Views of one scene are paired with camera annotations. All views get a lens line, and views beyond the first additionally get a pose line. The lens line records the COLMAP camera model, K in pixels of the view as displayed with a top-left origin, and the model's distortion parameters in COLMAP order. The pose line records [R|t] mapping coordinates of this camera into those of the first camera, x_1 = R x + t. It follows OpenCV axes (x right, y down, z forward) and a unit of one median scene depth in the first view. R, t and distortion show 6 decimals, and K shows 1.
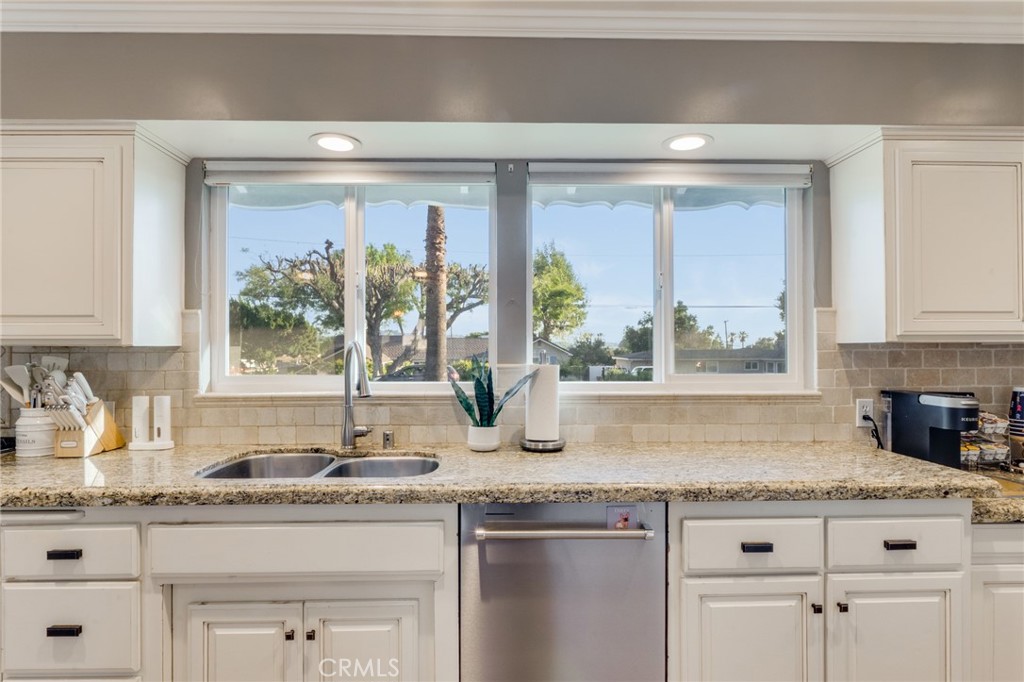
lens RADIAL K [[542.0, 0, 508.9], [0, 542.0, 341.7], [0, 0, 1]] dist [-0.004289, -0.002348]
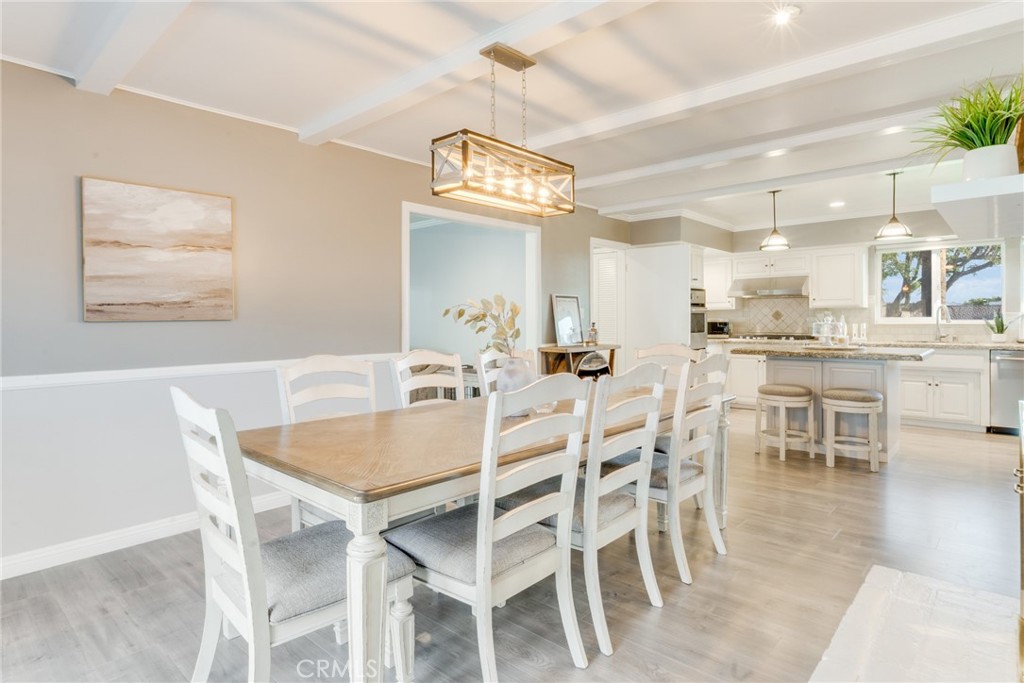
lens RADIAL K [[542.0, 0, 517.9], [0, 542.0, 326.8], [0, 0, 1]] dist [-0.004289, -0.002348]
pose [[0.719459, 0.004042, -0.694524, 0.097824], [0.013184, 0.999723, 0.019475, 0.031093], [0.694410, -0.023168, 0.719206, -2.667277]]
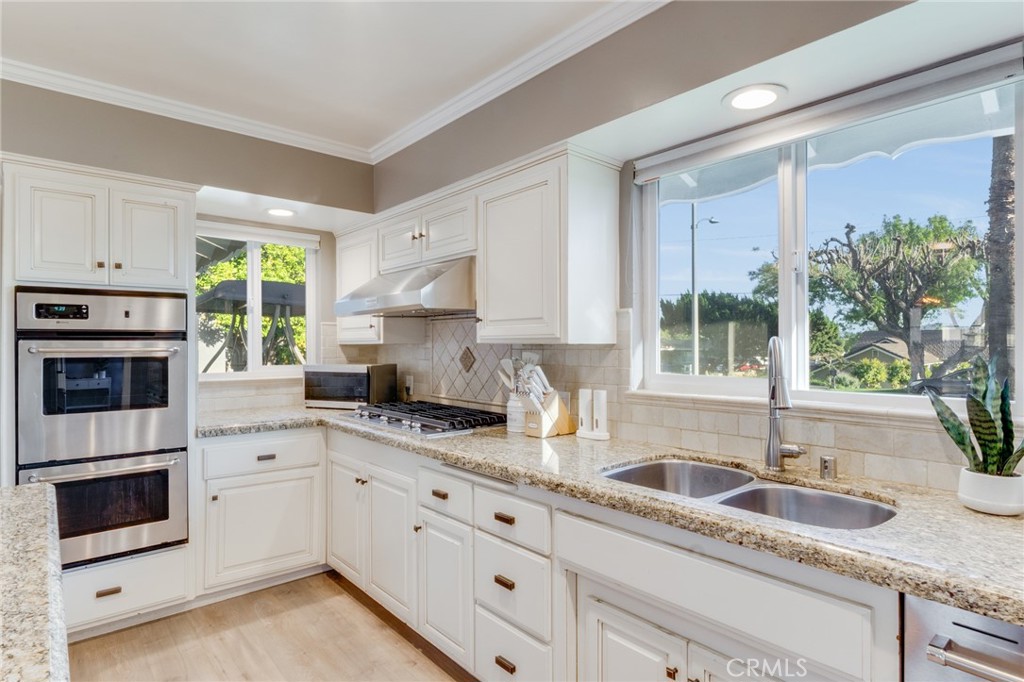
lens RADIAL K [[542.0, 0, 512.0], [0, 542.0, 343.1], [0, 0, 1]] dist [-0.004289, -0.002348]
pose [[0.631337, -0.002229, -0.775505, 0.084364], [0.007825, 0.999963, 0.003496, 0.001516], [0.775469, -0.008275, 0.631332, 0.185309]]
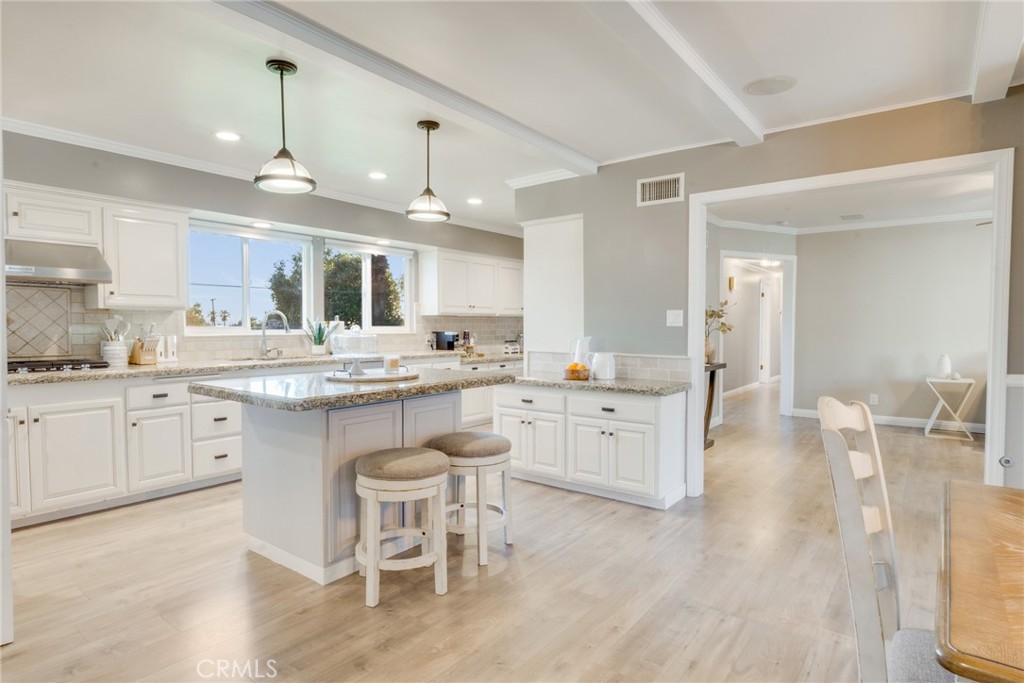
lens RADIAL K [[542.0, 0, 501.1], [0, 542.0, 341.4], [0, 0, 1]] dist [-0.004289, -0.002348]
pose [[0.639050, -0.020726, 0.768886, -1.413406], [-0.008171, 0.999398, 0.033731, 0.042389], [-0.769122, -0.027839, 0.638496, -1.234283]]
